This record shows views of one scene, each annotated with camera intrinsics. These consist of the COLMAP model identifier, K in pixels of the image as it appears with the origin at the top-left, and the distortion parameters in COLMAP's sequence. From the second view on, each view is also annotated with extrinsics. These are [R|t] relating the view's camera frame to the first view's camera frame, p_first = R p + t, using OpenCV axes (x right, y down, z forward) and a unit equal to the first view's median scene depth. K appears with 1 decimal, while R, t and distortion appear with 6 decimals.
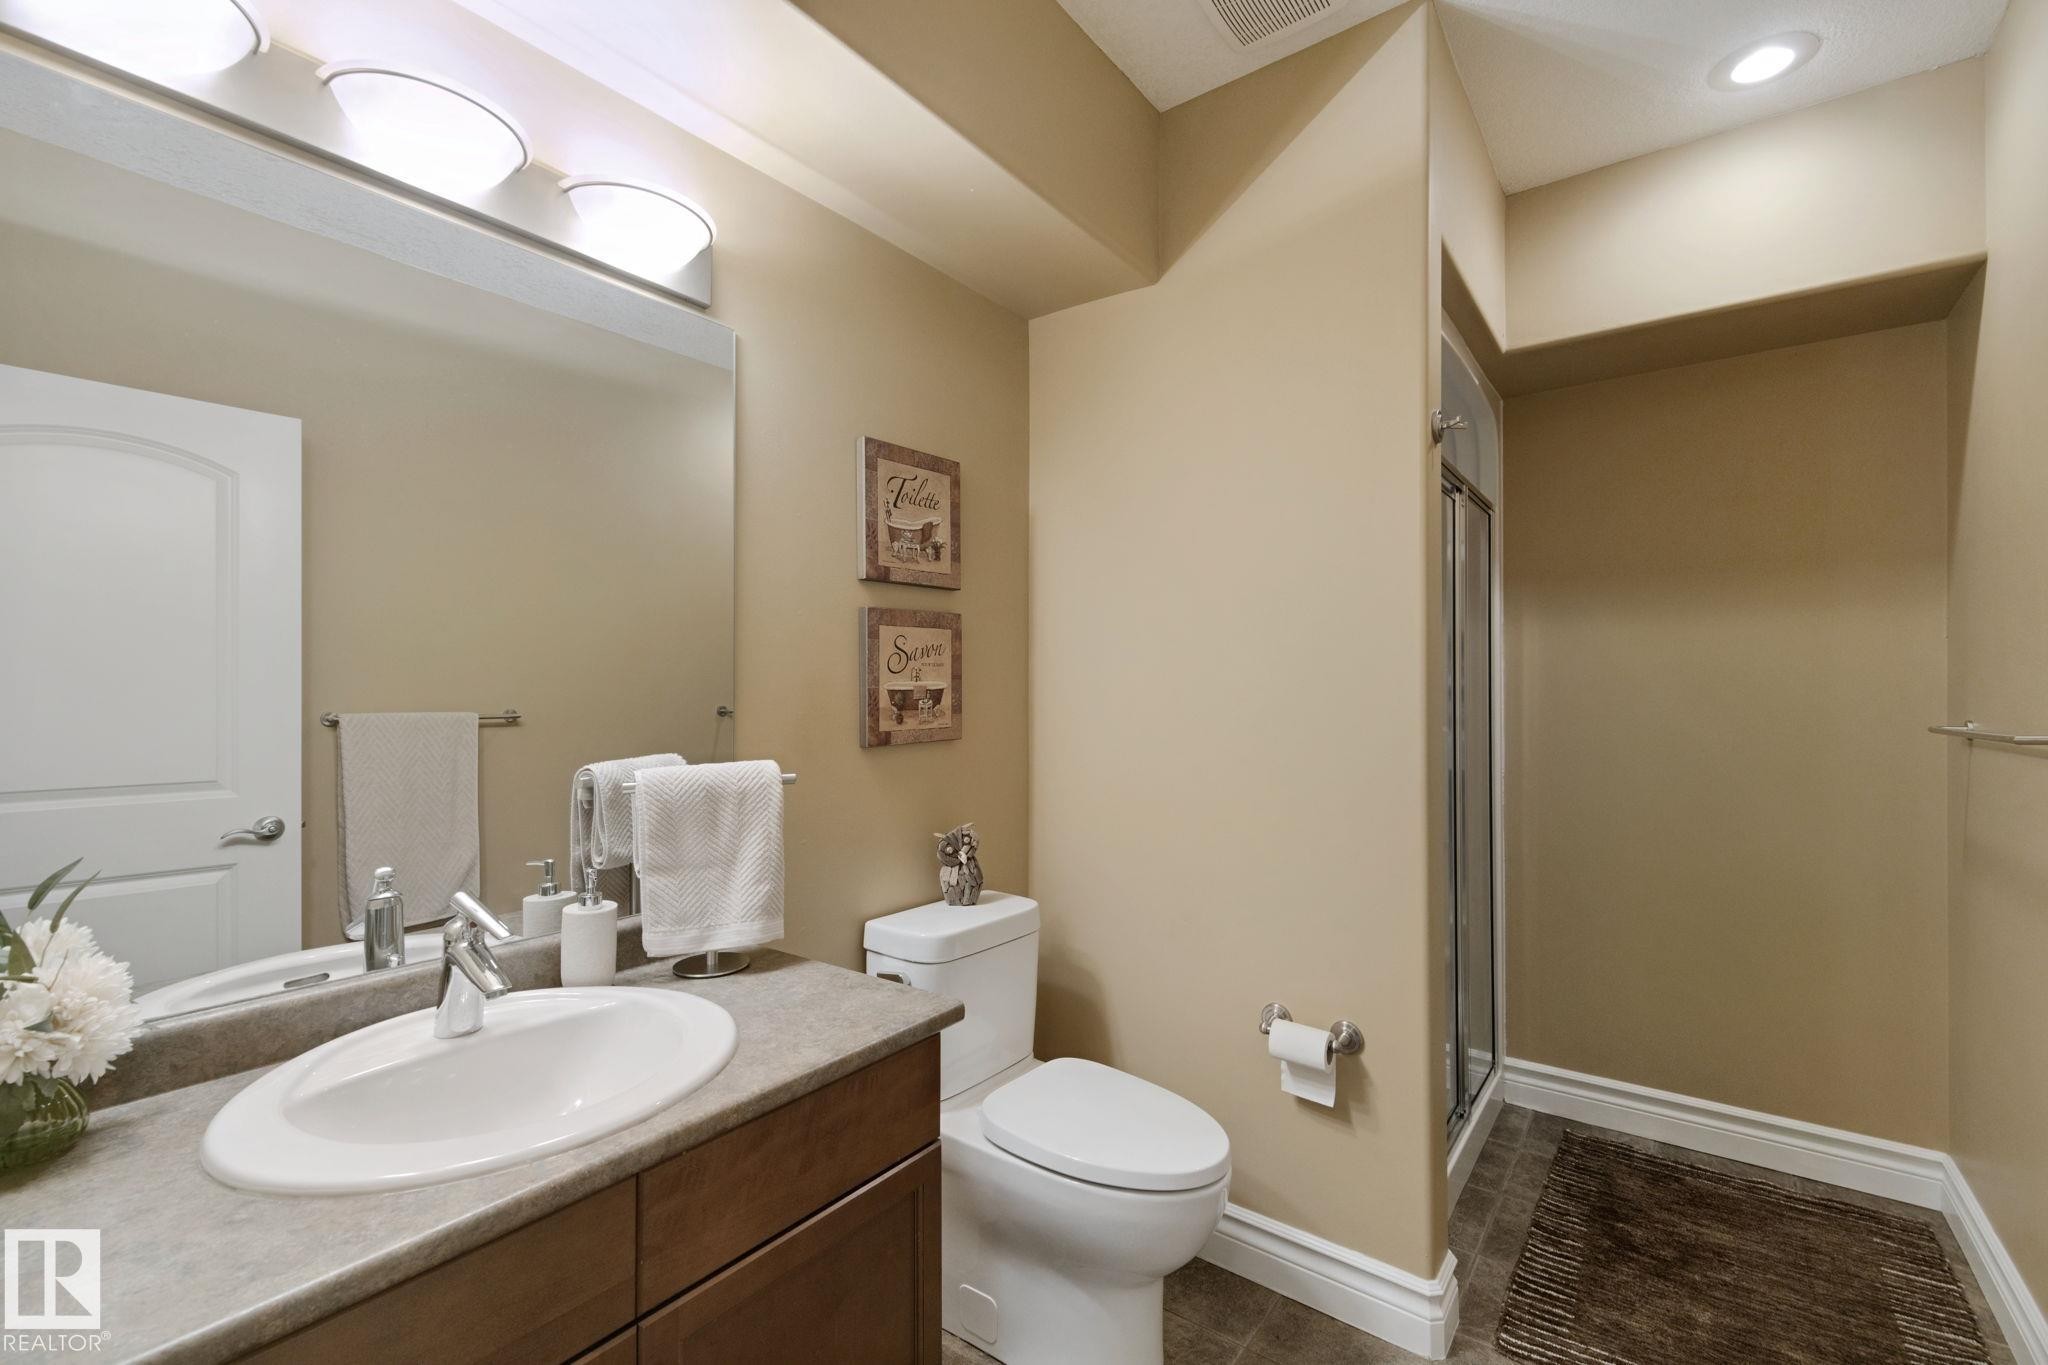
lens RADIAL K [[884.7, 0, 1017.1], [0, 884.7, 689.2], [0, 0, 1]] dist [0.013303, -0.000859]
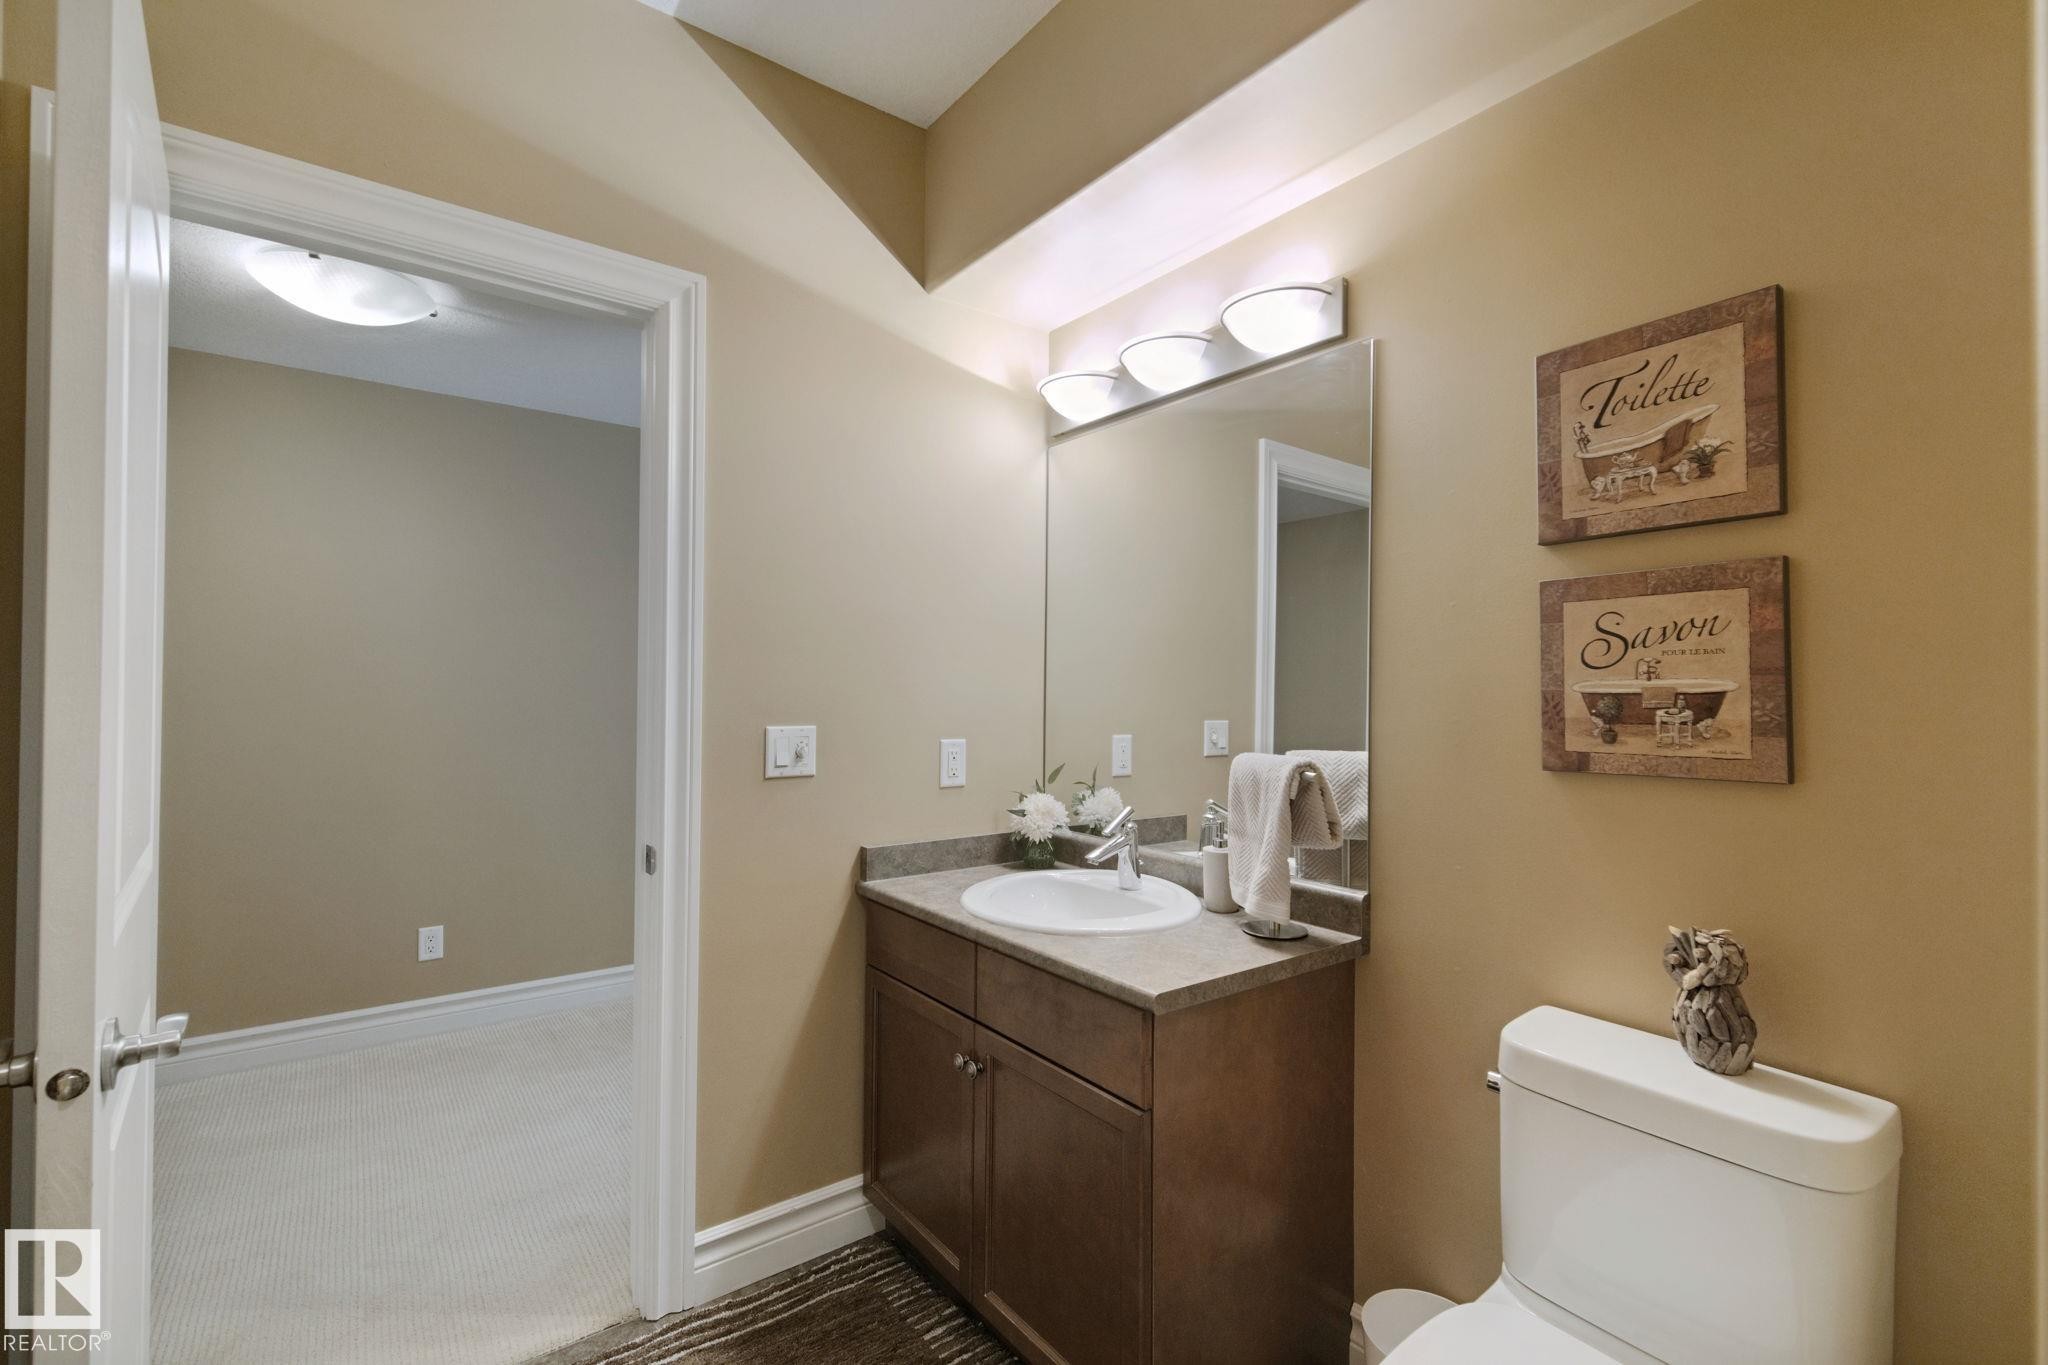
lens RADIAL K [[884.7, 0, 1018.1], [0, 884.7, 682.6], [0, 0, 1]] dist [0.013303, -0.000859]
pose [[-0.268895, -0.013497, -0.963075, 0.640309], [-0.011046, 0.999879, -0.010929, 0.005151], [0.963106, 0.007700, -0.269011, 0.743897]]
